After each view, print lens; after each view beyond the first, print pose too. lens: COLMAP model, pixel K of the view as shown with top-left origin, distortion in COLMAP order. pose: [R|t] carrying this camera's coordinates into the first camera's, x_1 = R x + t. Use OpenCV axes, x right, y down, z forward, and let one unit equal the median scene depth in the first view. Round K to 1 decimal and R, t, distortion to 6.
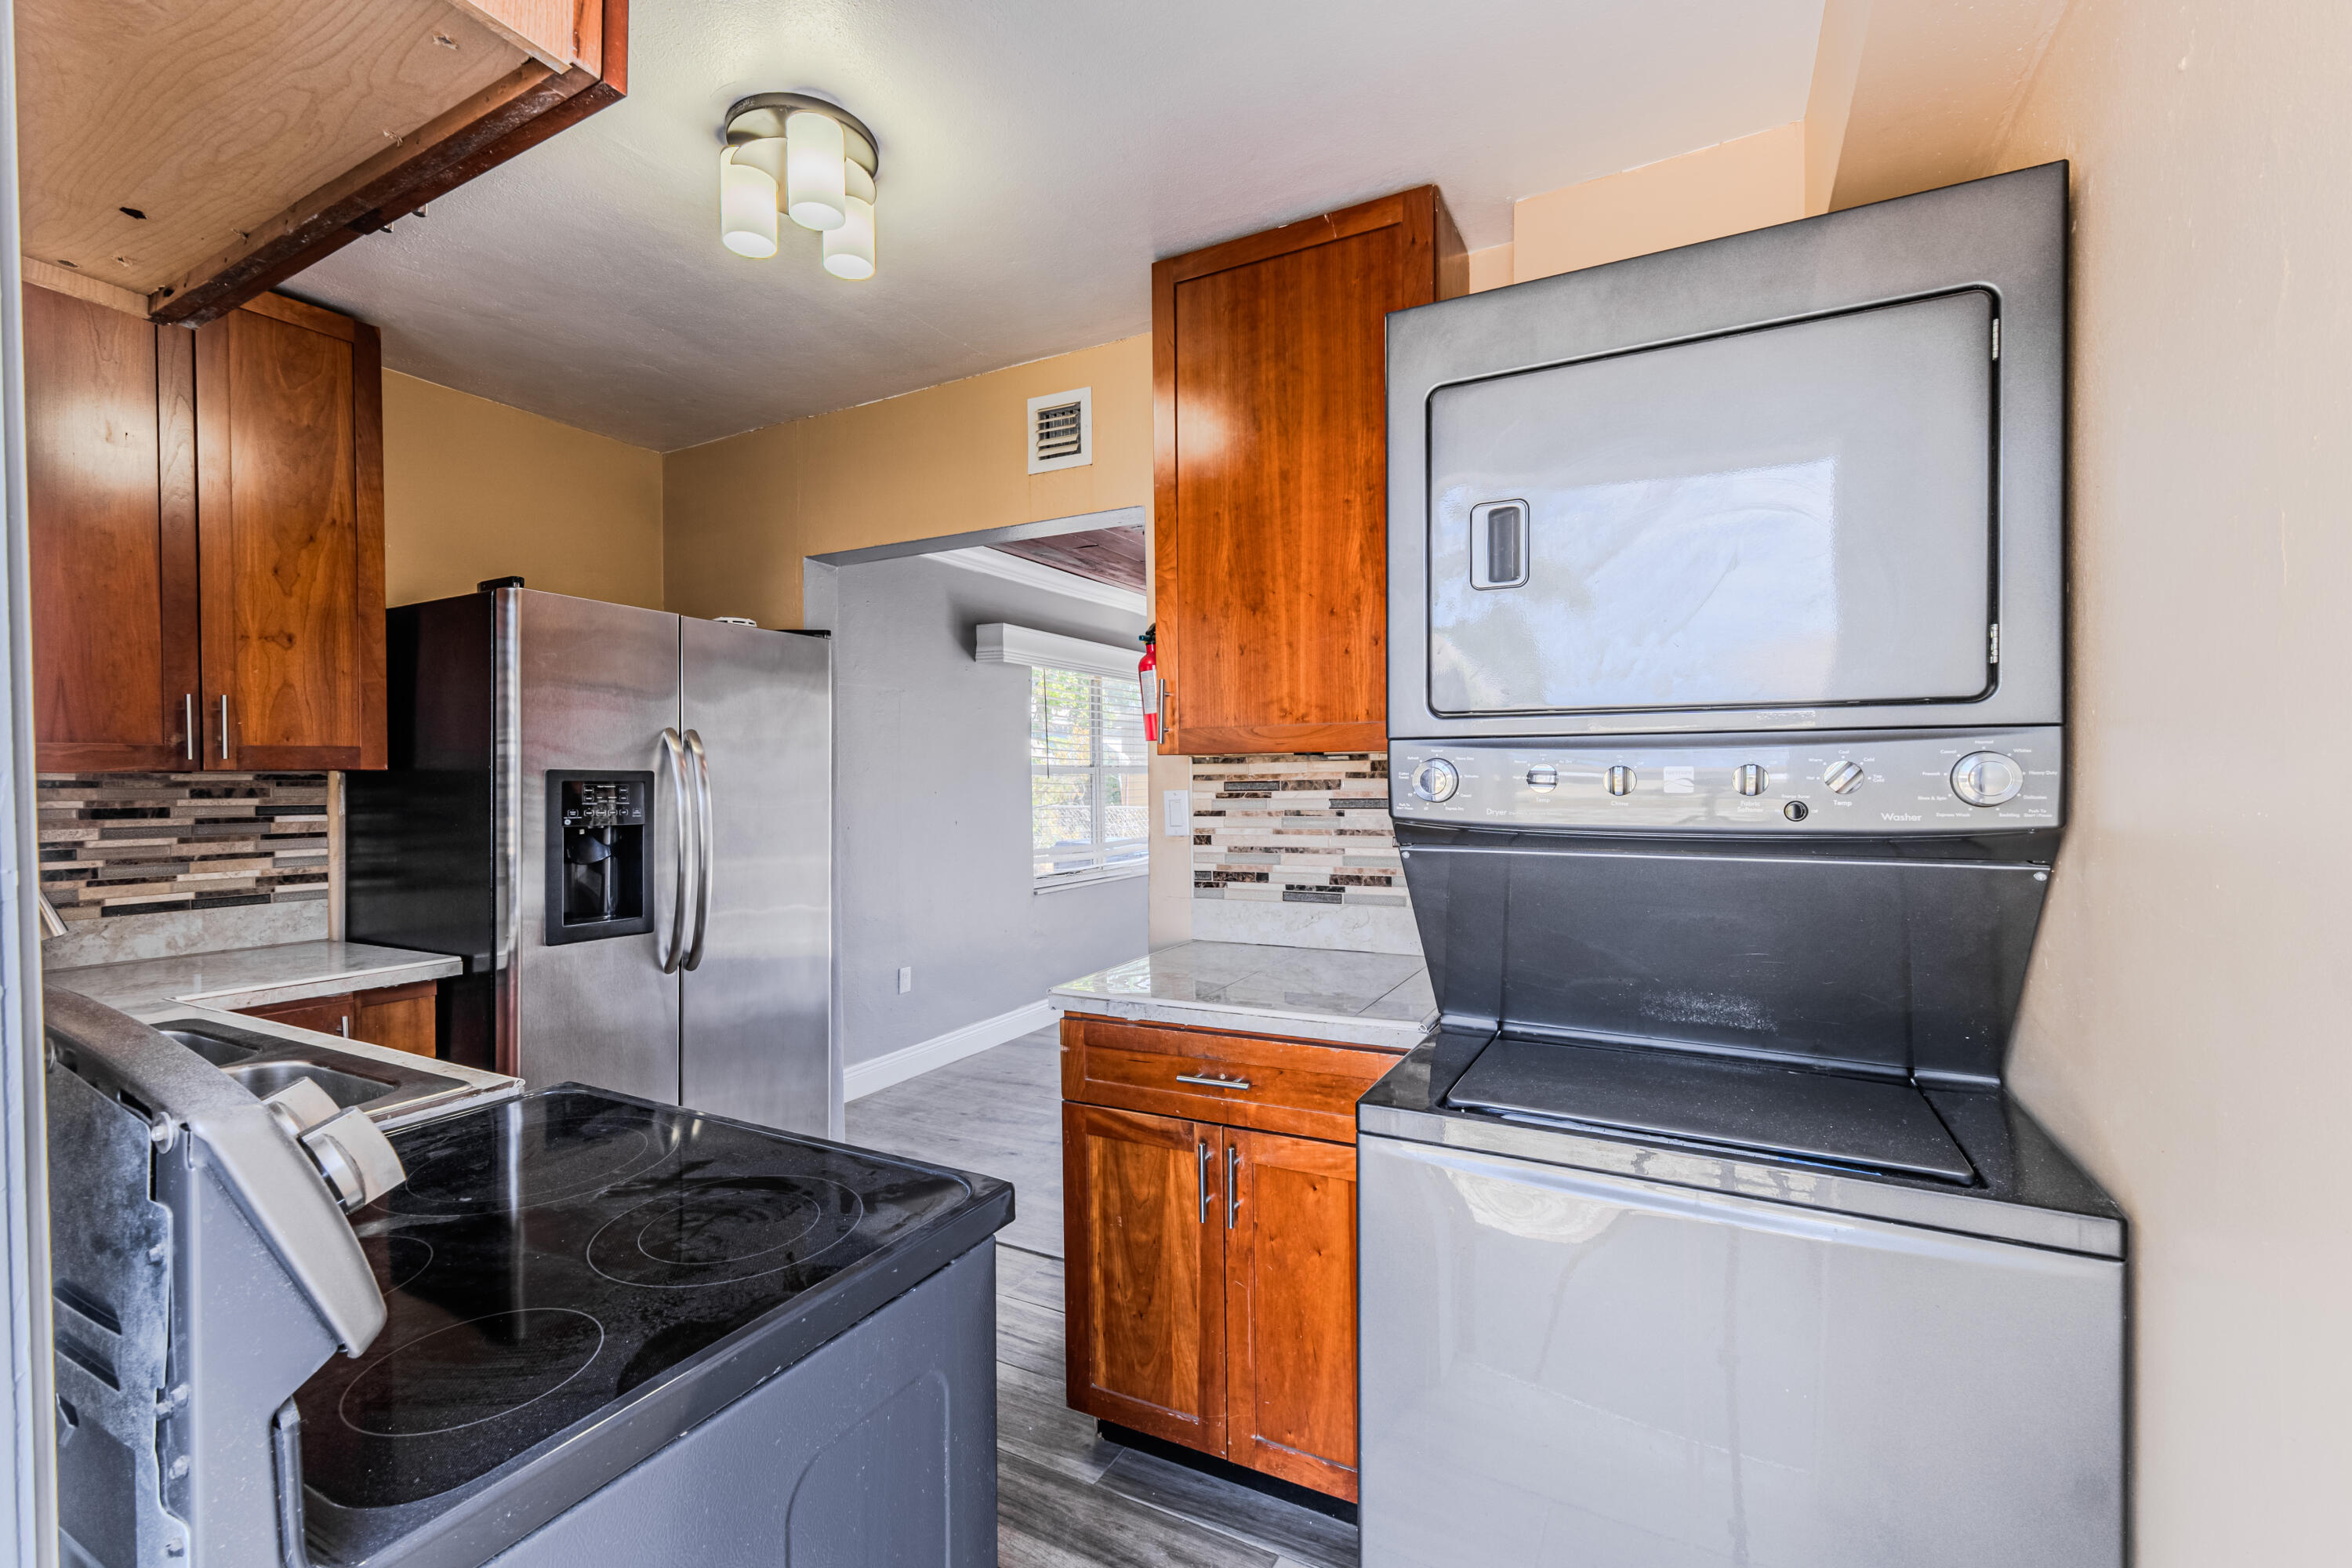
lens RADIAL K [[991.0, 0, 1172.9], [0, 991.0, 781.5], [0, 0, 1]] dist [0.005180, 0.000195]
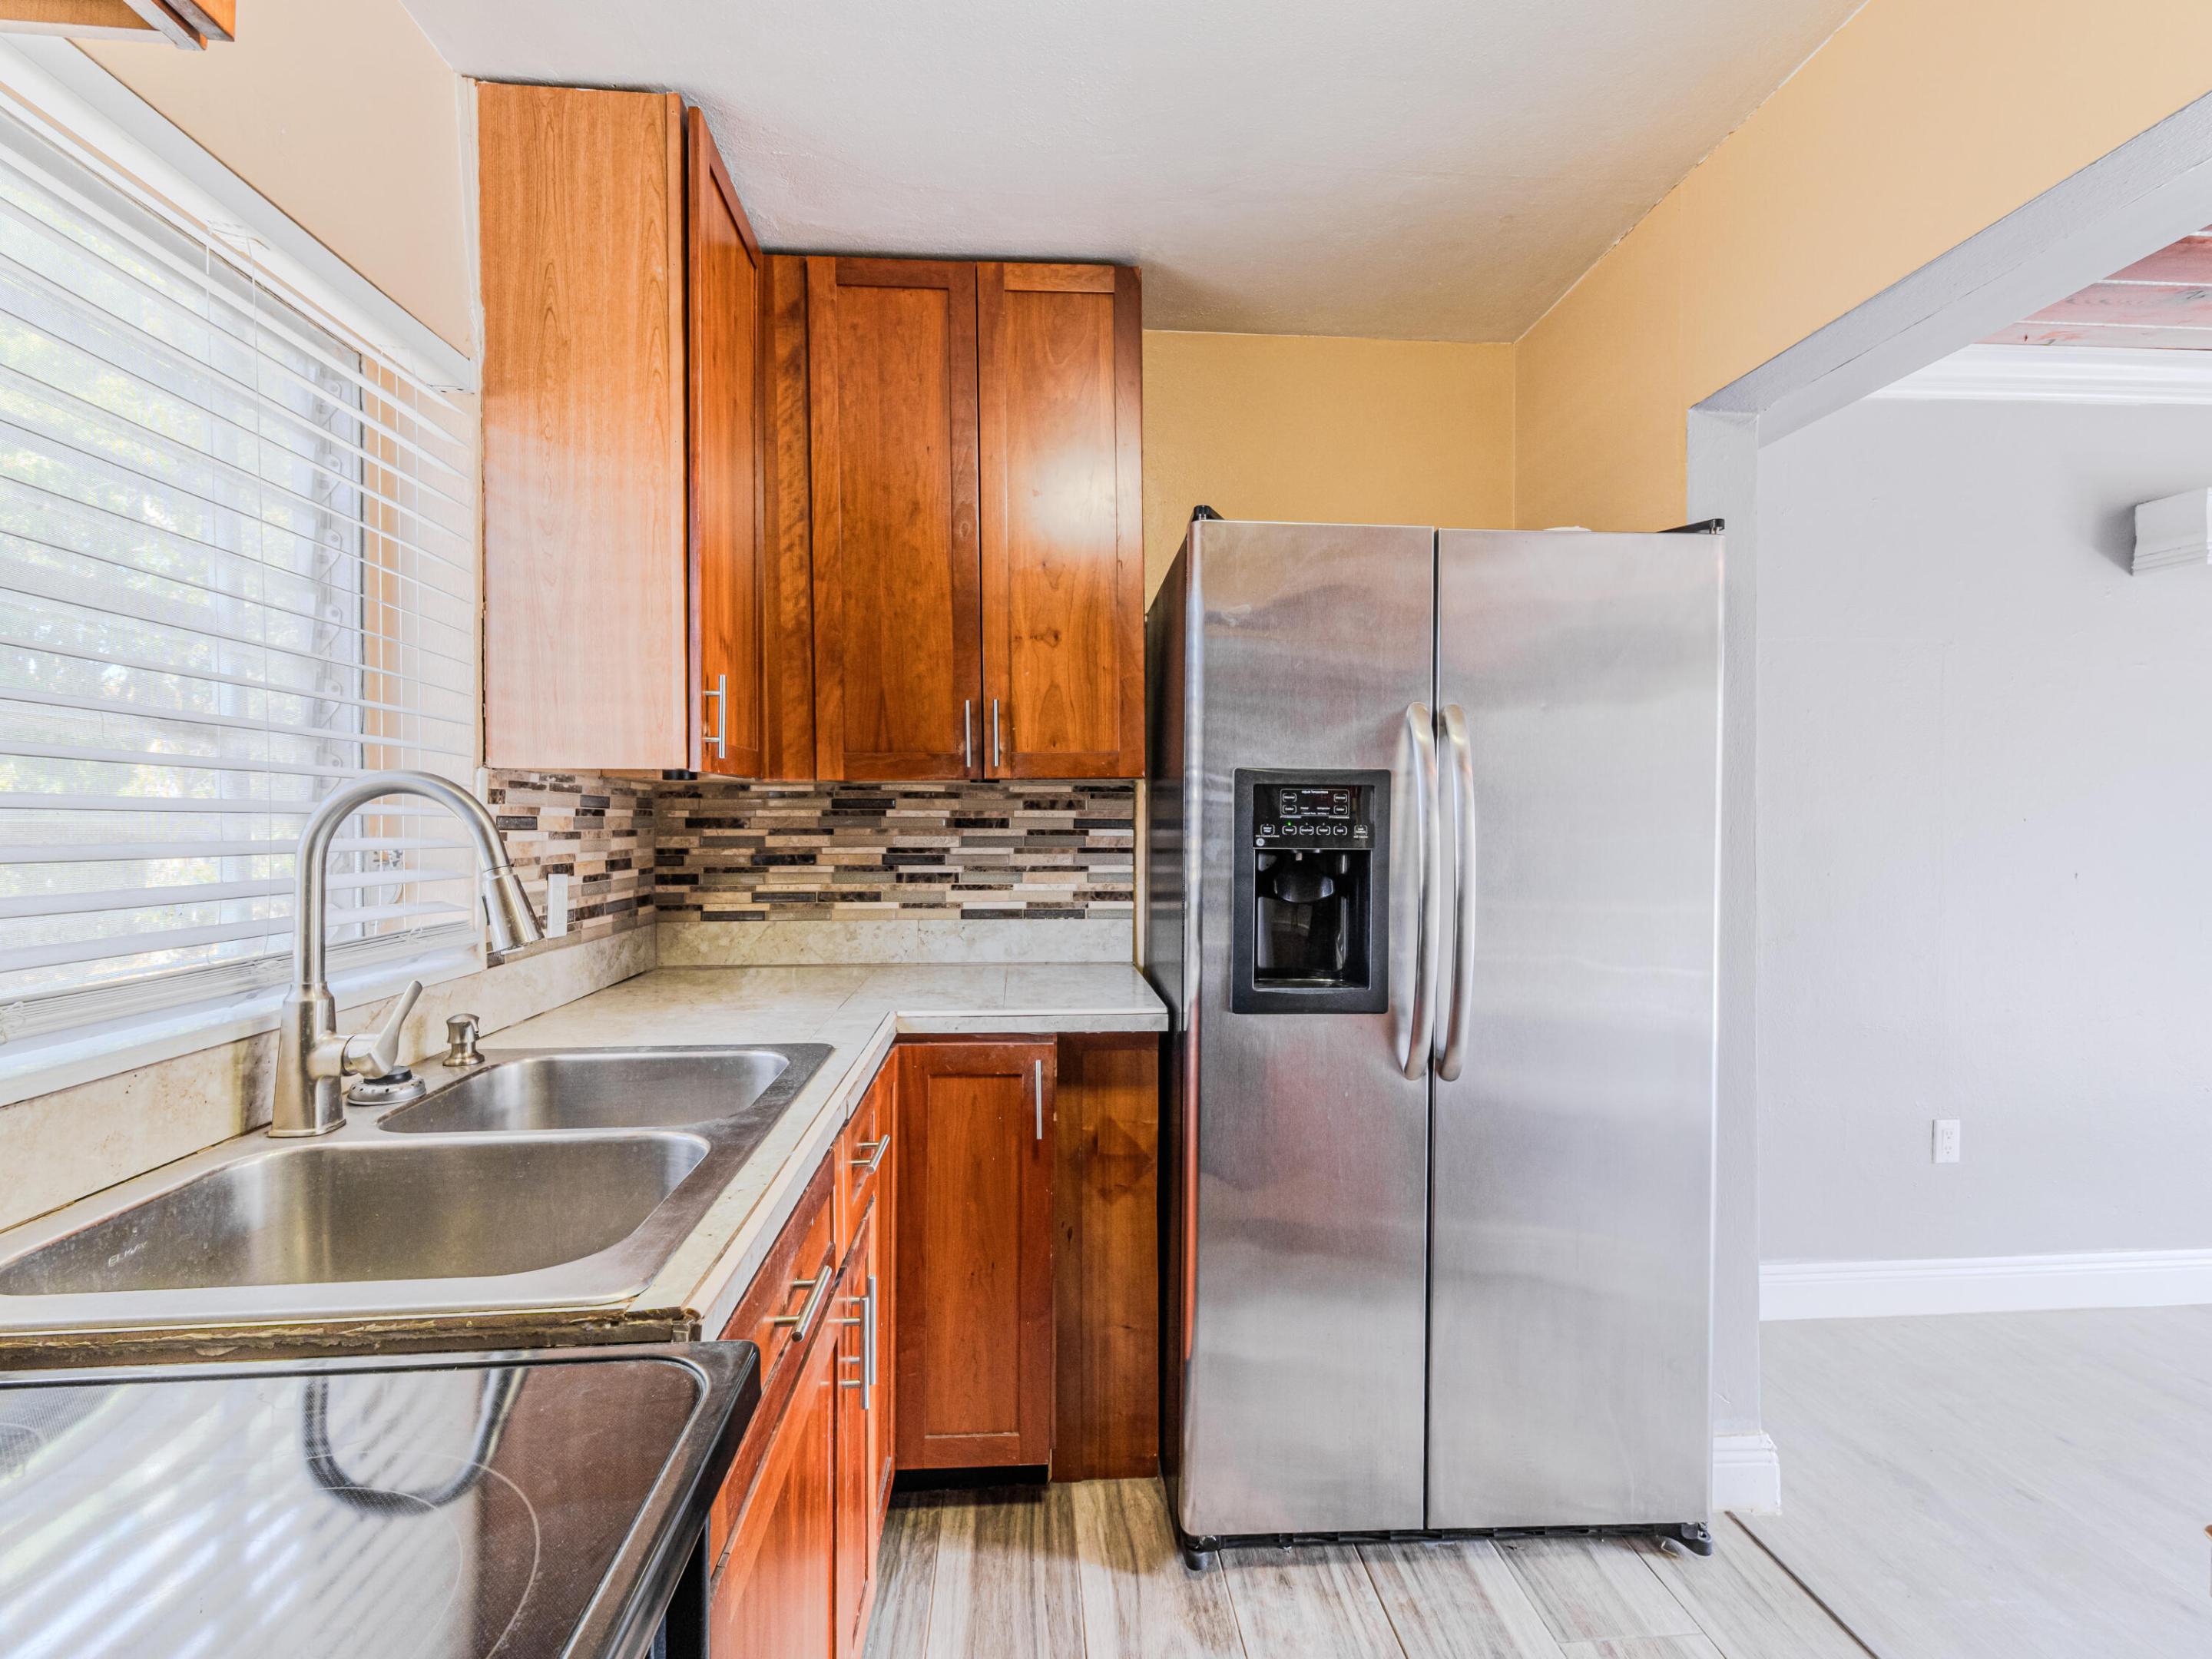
lens RADIAL K [[1051.1, 0, 1106.0], [0, 1051.1, 829.5], [0, 0, 1]] dist [0.004221, -0.000553]
pose [[0.537120, 0.015392, -0.843365, -0.034623], [-0.003875, 0.999868, 0.015781, 0.019877], [0.843497, -0.005208, 0.537109, 0.494668]]
